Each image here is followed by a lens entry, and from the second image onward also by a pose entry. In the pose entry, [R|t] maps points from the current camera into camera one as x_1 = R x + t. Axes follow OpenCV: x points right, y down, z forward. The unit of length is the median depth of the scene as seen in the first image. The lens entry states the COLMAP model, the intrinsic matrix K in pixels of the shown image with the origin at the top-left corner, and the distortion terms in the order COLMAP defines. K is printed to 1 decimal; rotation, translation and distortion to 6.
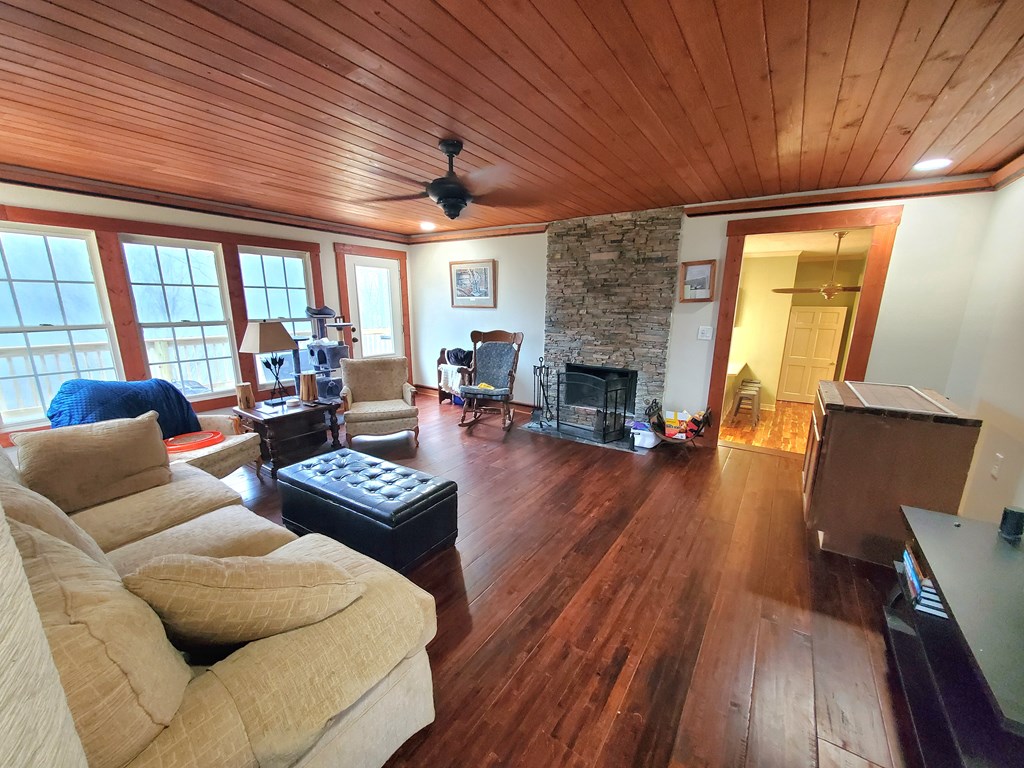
lens RADIAL K [[412.2, 0, 516.5], [0, 412.2, 402.8], [0, 0, 1]] dist [0.000591, 0.000059]
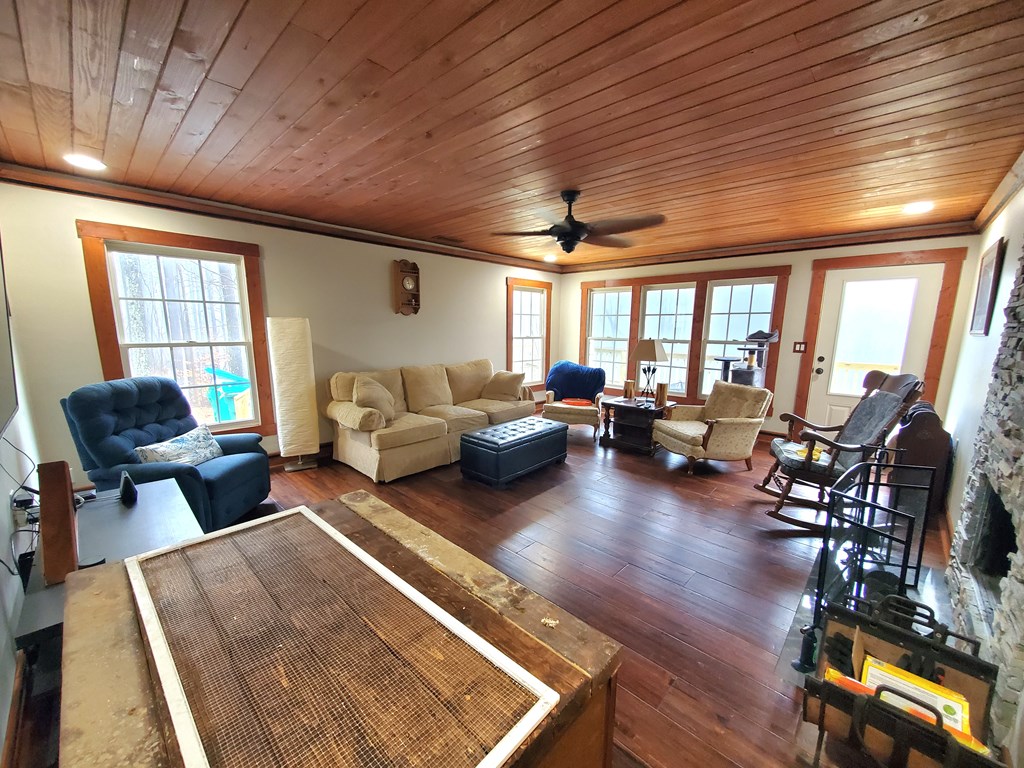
lens RADIAL K [[412.2, 0, 516.5], [0, 412.2, 402.8], [0, 0, 1]] dist [0.000591, 0.000059]
pose [[-0.164391, 0.169485, -0.971726, 0.701287], [-0.243818, 0.947577, 0.206521, -0.150641], [0.955787, 0.270875, -0.114449, 0.691372]]
